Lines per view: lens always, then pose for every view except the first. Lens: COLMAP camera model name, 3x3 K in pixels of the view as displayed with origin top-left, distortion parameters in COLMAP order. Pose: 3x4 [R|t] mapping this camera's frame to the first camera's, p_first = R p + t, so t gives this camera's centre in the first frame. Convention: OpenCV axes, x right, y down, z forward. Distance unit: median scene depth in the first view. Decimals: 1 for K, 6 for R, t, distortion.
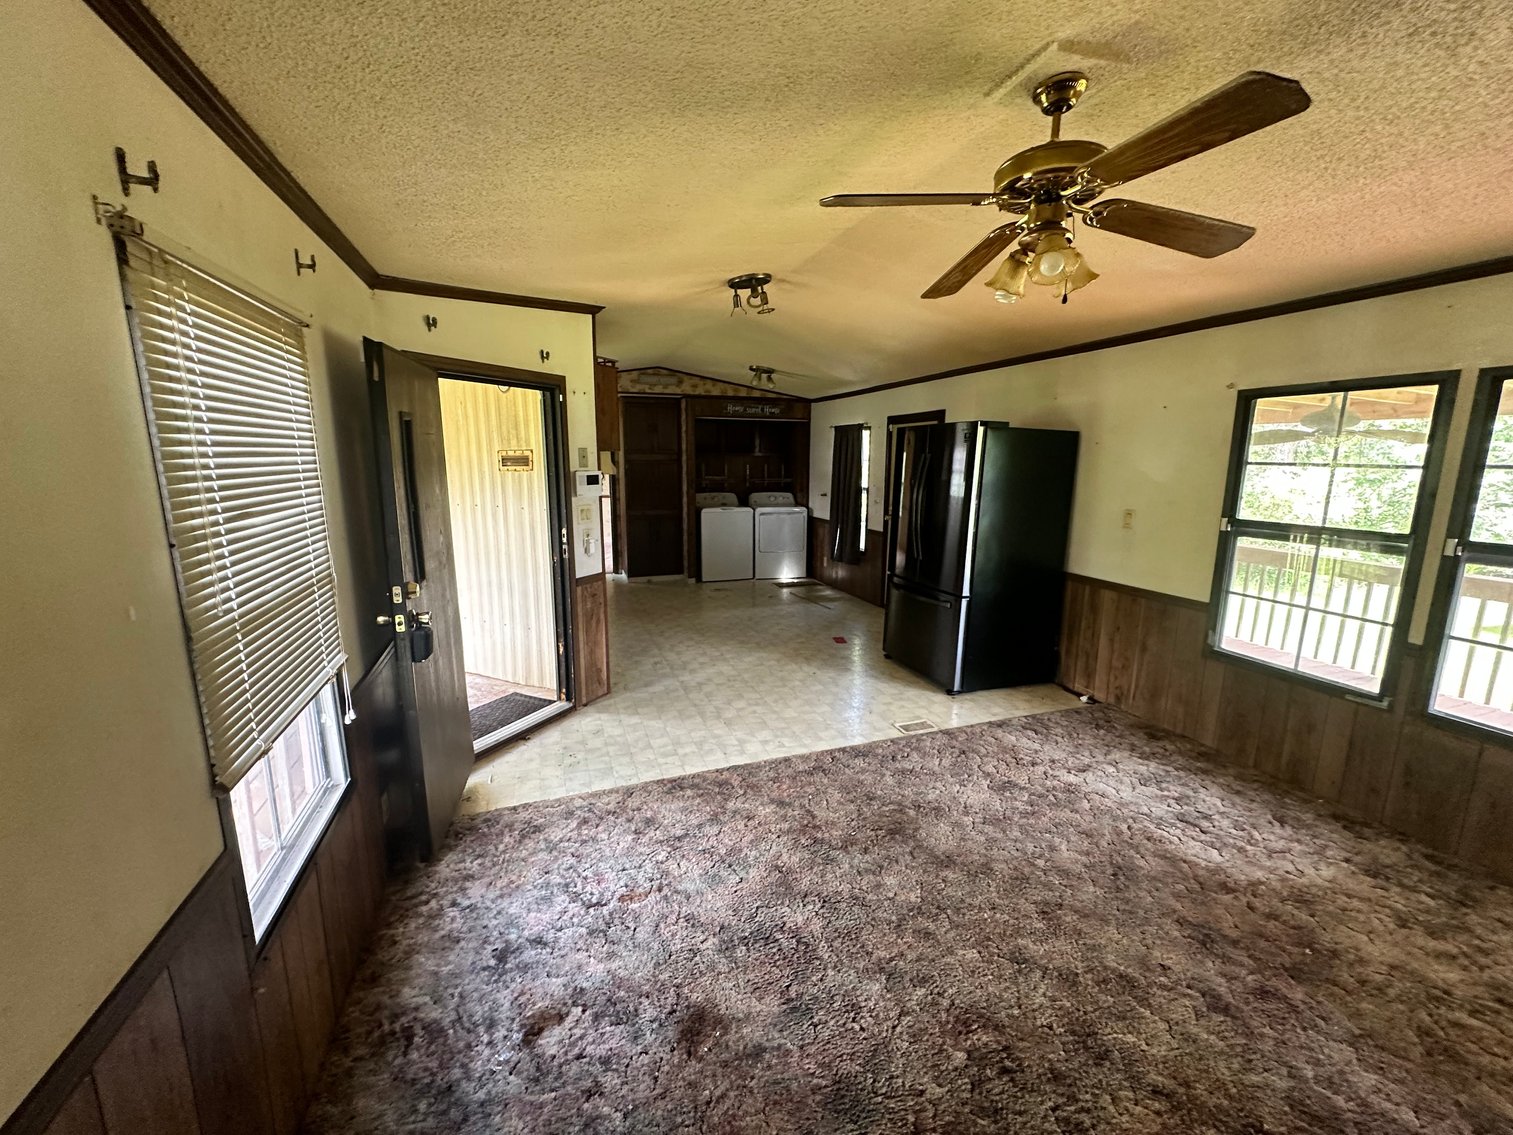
lens RADIAL K [[605.0, 0, 756.5], [0, 605.0, 567.5], [0, 0, 1]] dist [-0.000438, -0.000096]
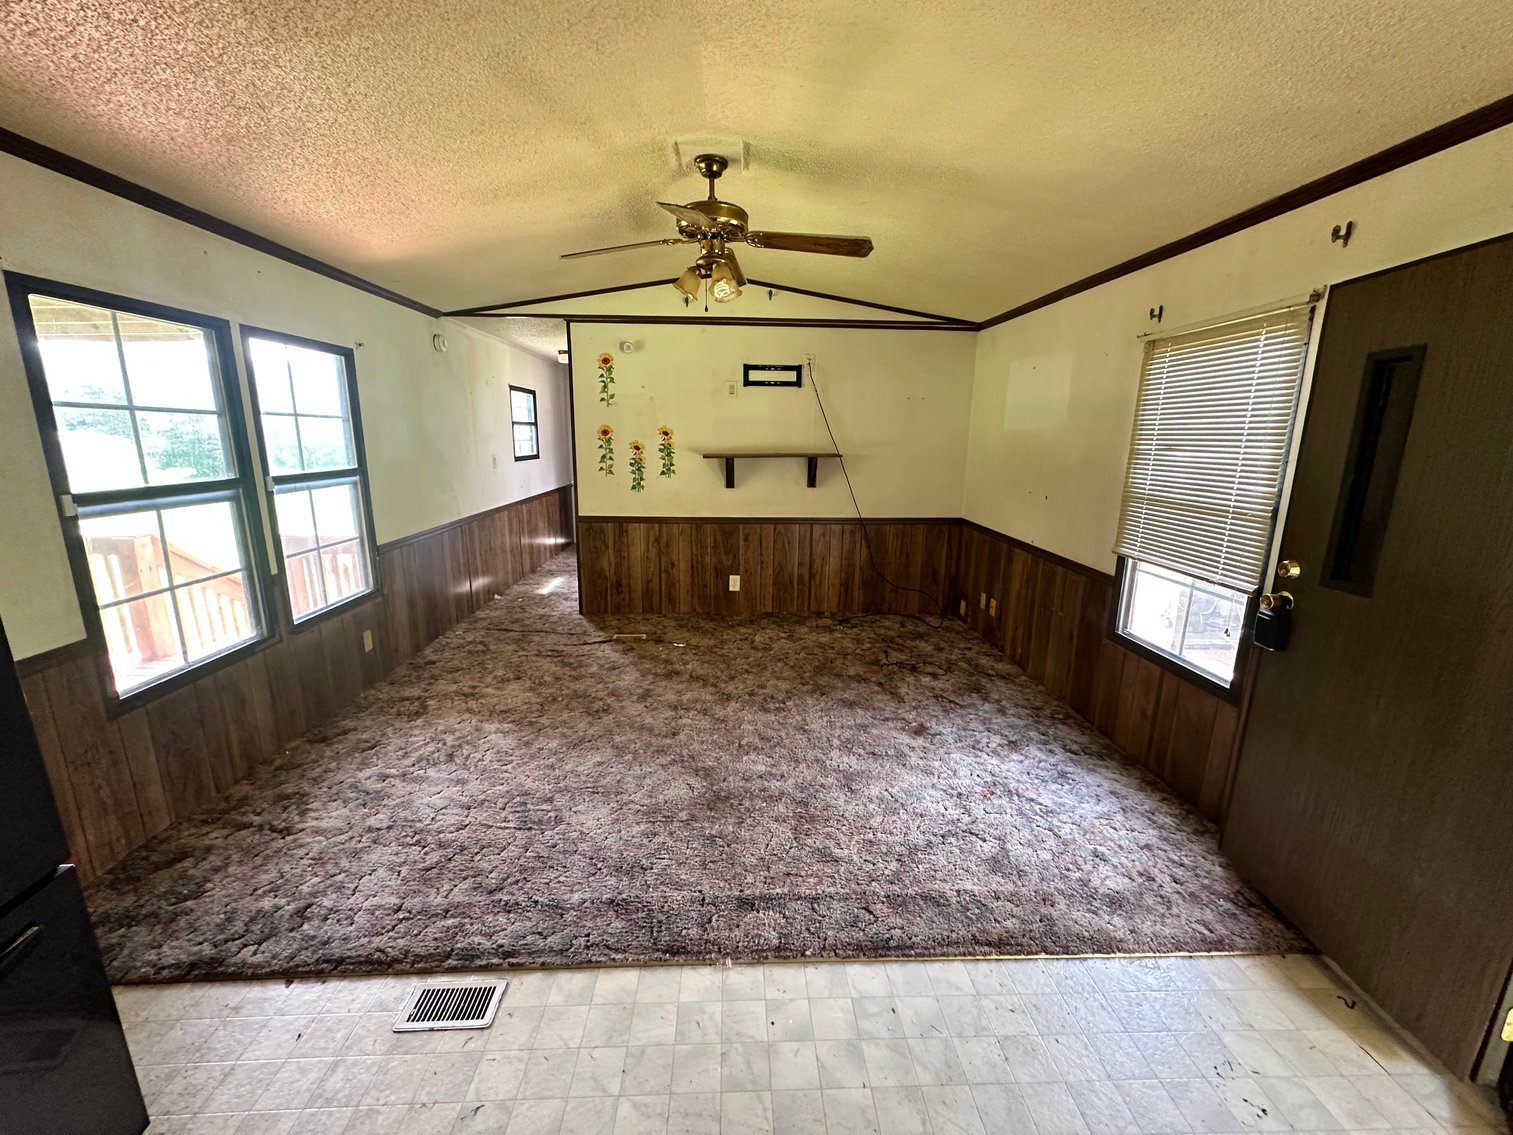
lens RADIAL K [[605.0, 0, 756.5], [0, 605.0, 567.5], [0, 0, 1]] dist [-0.000438, -0.000096]
pose [[-0.955881, -0.081225, 0.282303, -0.069405], [0.034822, 0.922906, 0.383447, -0.276039], [-0.291685, 0.376360, -0.879360, 1.687679]]
